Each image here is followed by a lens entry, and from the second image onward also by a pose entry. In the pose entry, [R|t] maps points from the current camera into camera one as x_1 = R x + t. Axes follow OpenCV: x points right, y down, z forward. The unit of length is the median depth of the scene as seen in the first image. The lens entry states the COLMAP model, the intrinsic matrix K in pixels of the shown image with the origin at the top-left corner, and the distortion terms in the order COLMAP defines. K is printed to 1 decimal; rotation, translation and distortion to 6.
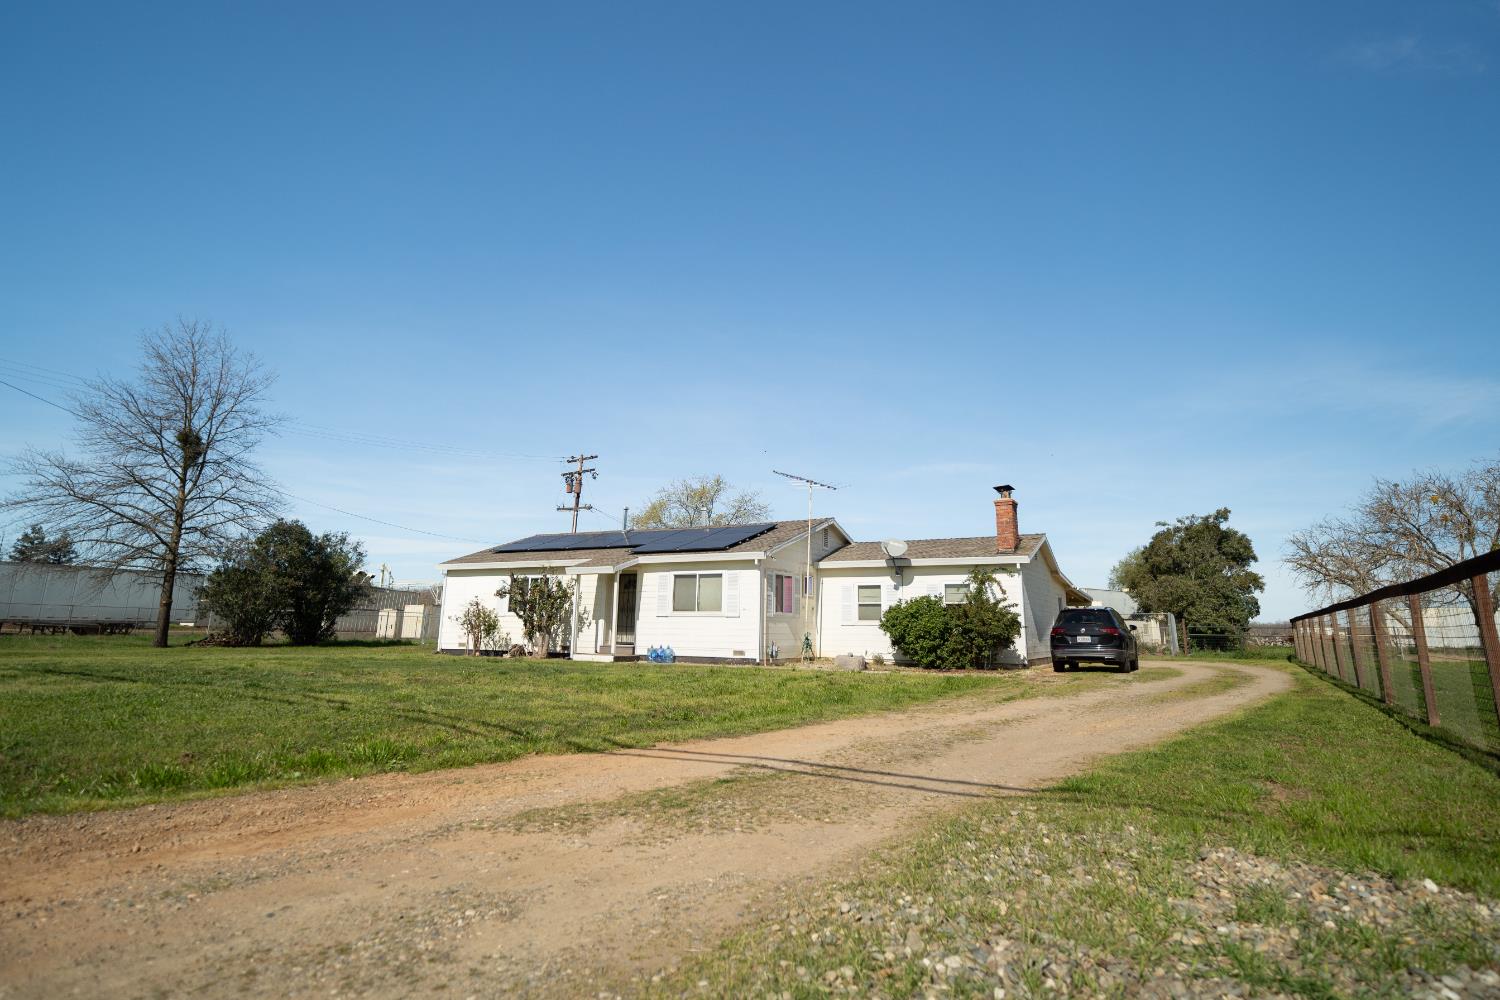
lens RADIAL K [[696.4, 0, 773.6], [0, 696.4, 452.1], [0, 0, 1]] dist [-0.002153, -0.000648]
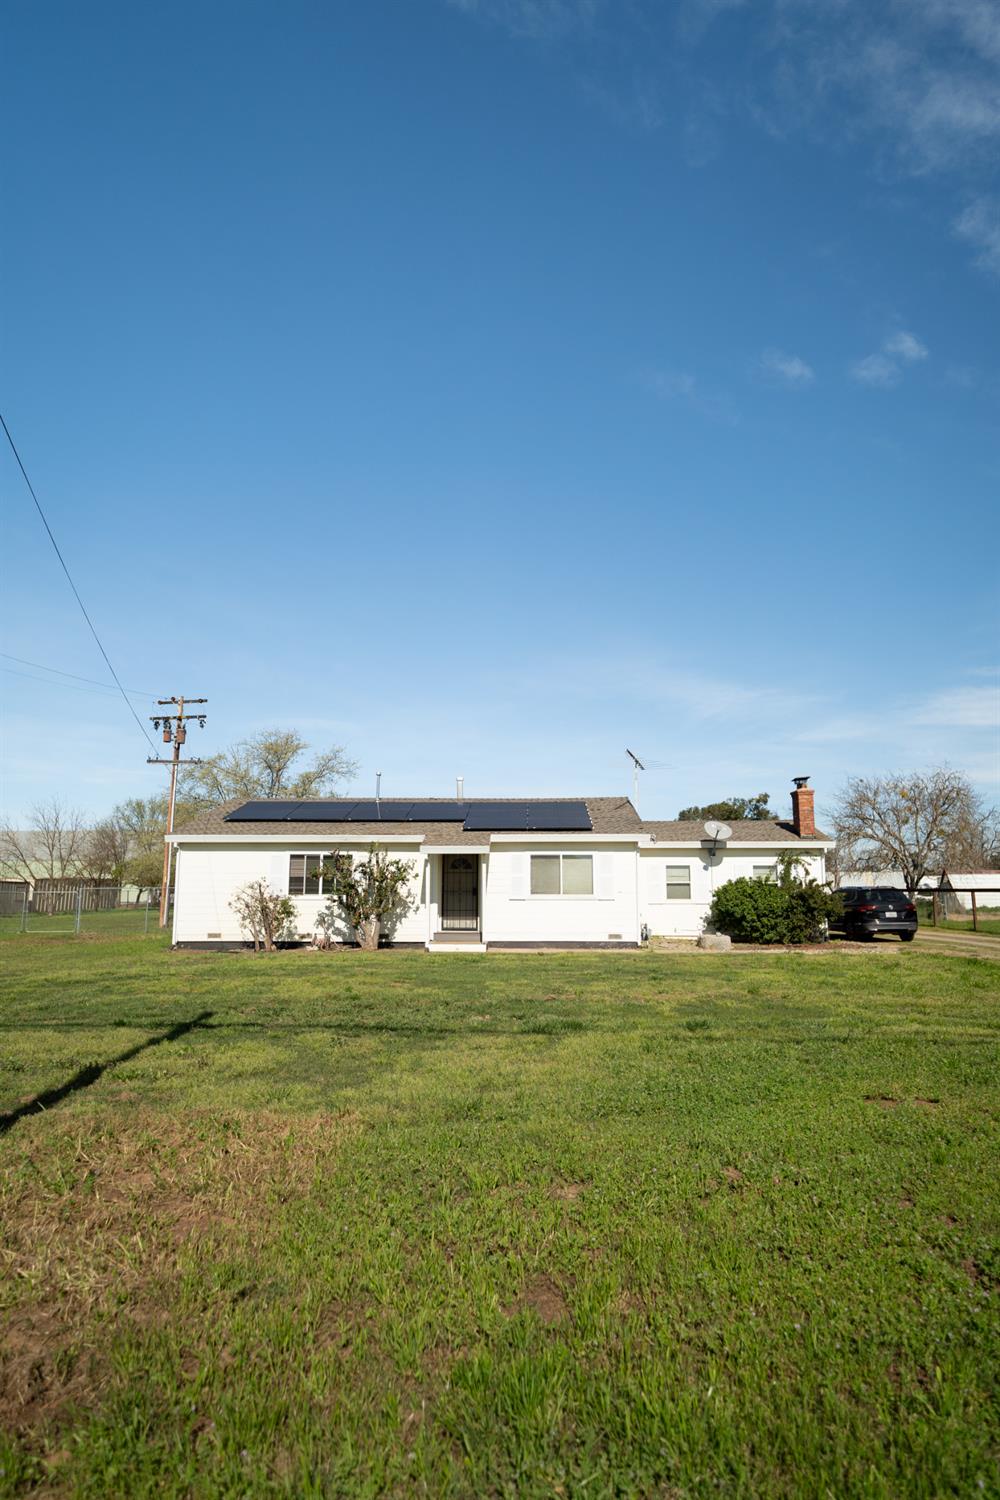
lens RADIAL K [[733.8, 0, 478.9], [0, 733.8, 749.2], [0, 0, 1]] dist [-0.001505, -0.001696]
pose [[0.913824, 0.065073, 0.400864, -0.587272], [-0.087384, 0.995464, 0.037609, 0.005289], [-0.396599, -0.069398, 0.915365, 0.139138]]
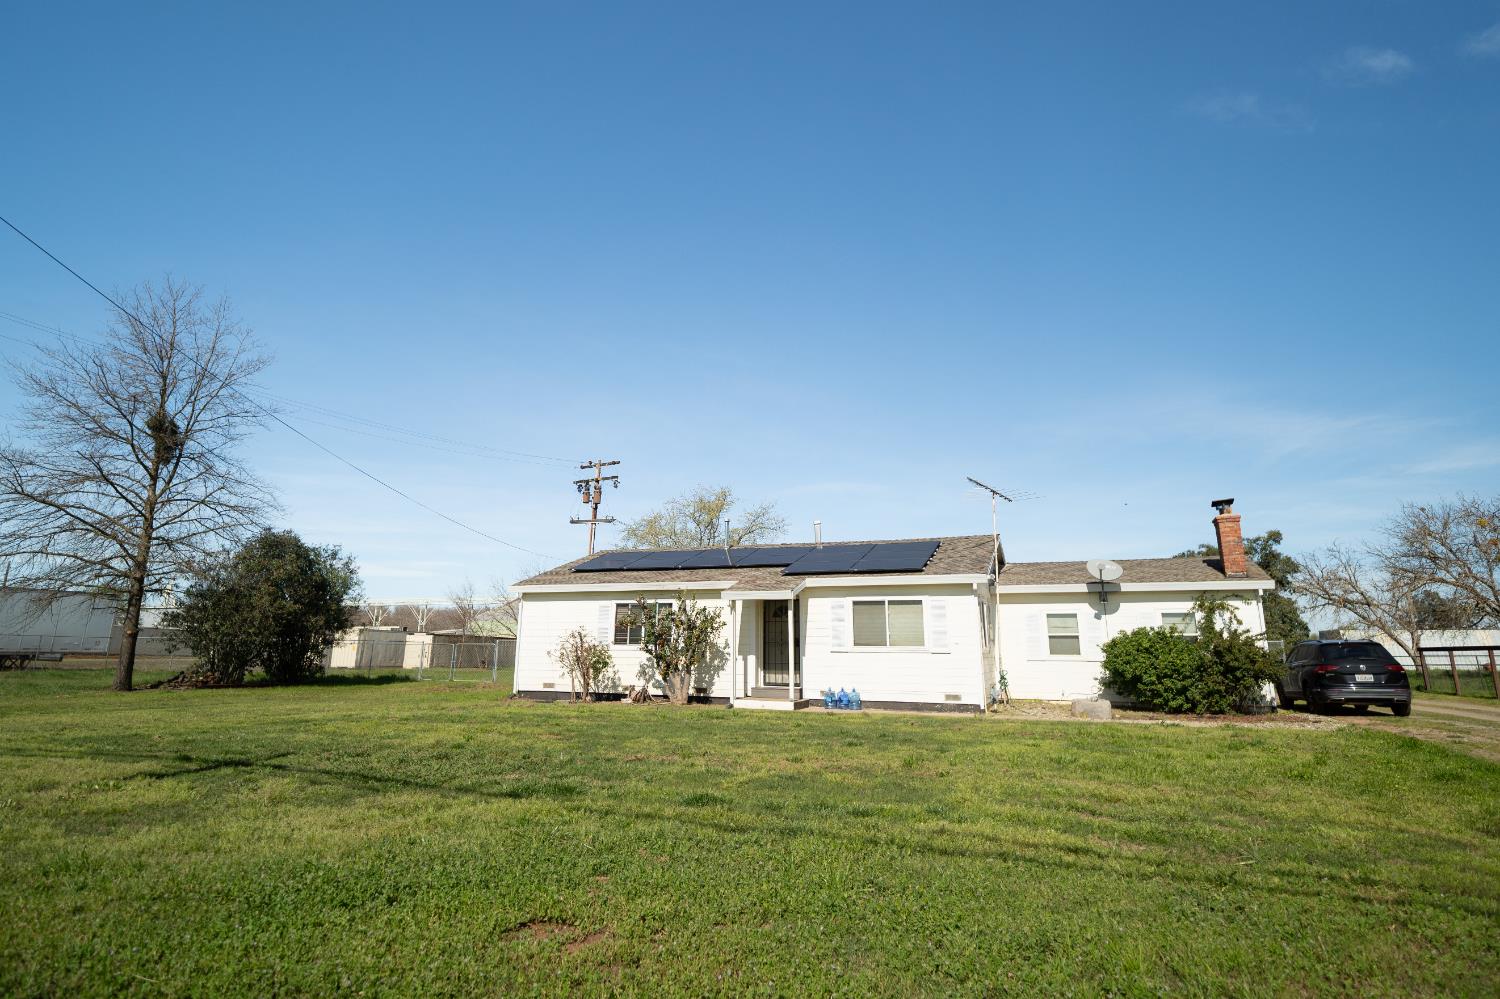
lens RADIAL K [[723.4, 0, 753.3], [0, 723.4, 447.5], [0, 0, 1]] dist [0.001309, -0.007898]
pose [[0.995072, 0.023755, 0.096270, -0.336091], [-0.021031, 0.999352, -0.029219, 0.021406], [-0.096901, 0.027050, 0.994926, 0.148930]]
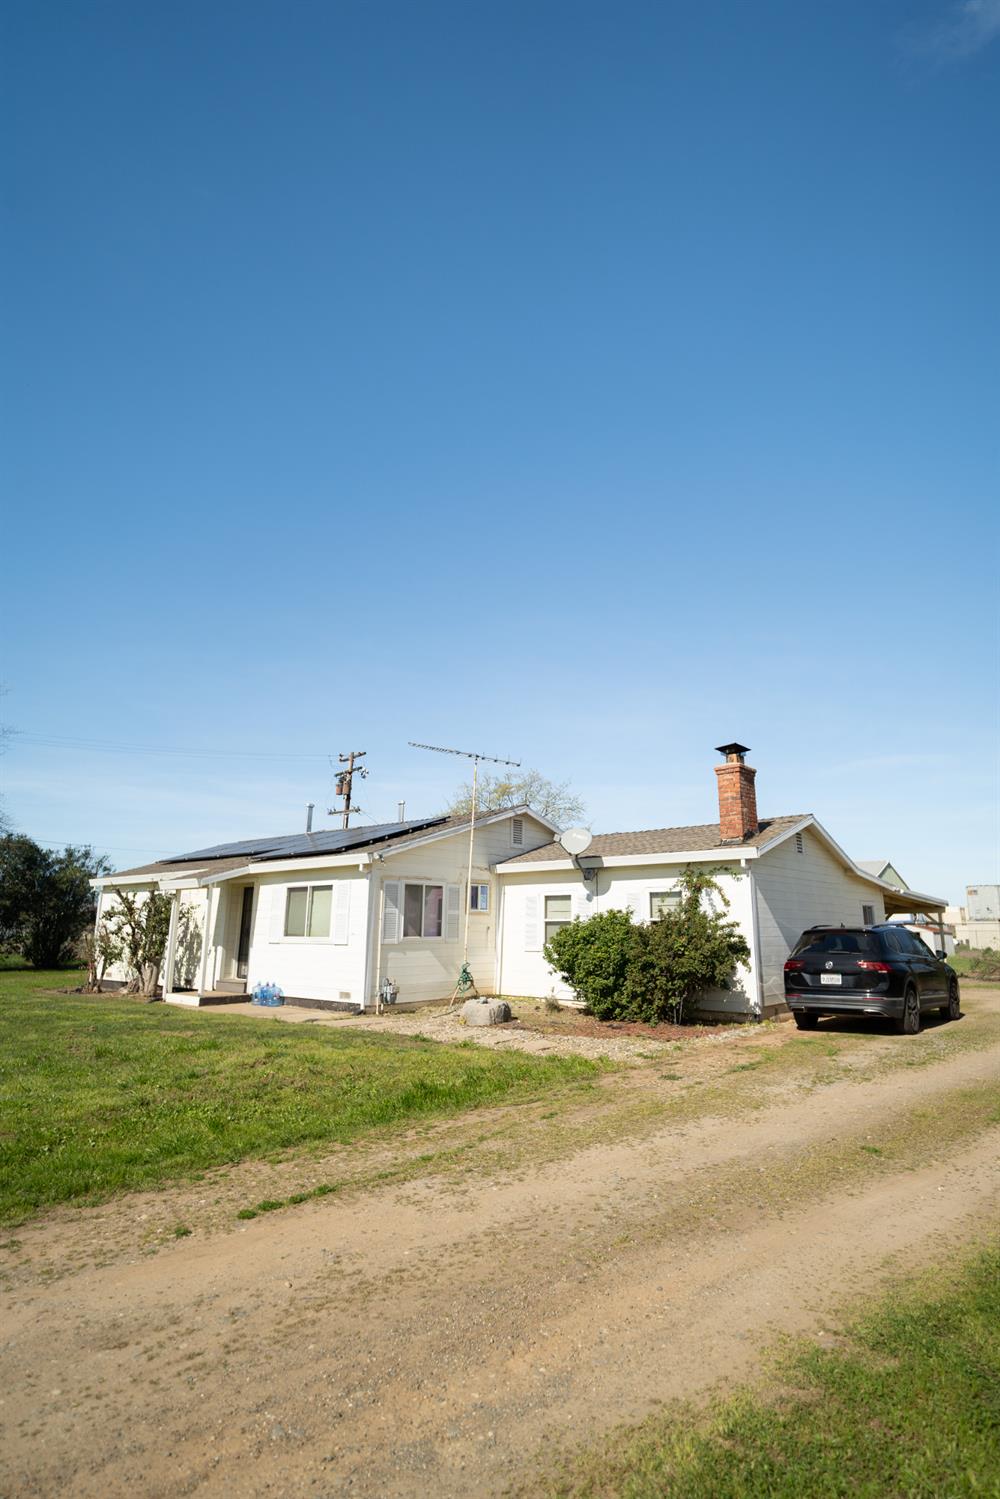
lens RADIAL K [[696.0, 0, 557.0], [0, 696.0, 751.3], [0, 0, 1]] dist [-0.002153, -0.000648]
pose [[0.984833, -0.054683, -0.164663, 0.267931], [0.053763, 0.998503, -0.010044, 0.050696], [0.164966, 0.001039, 0.986299, 0.295757]]
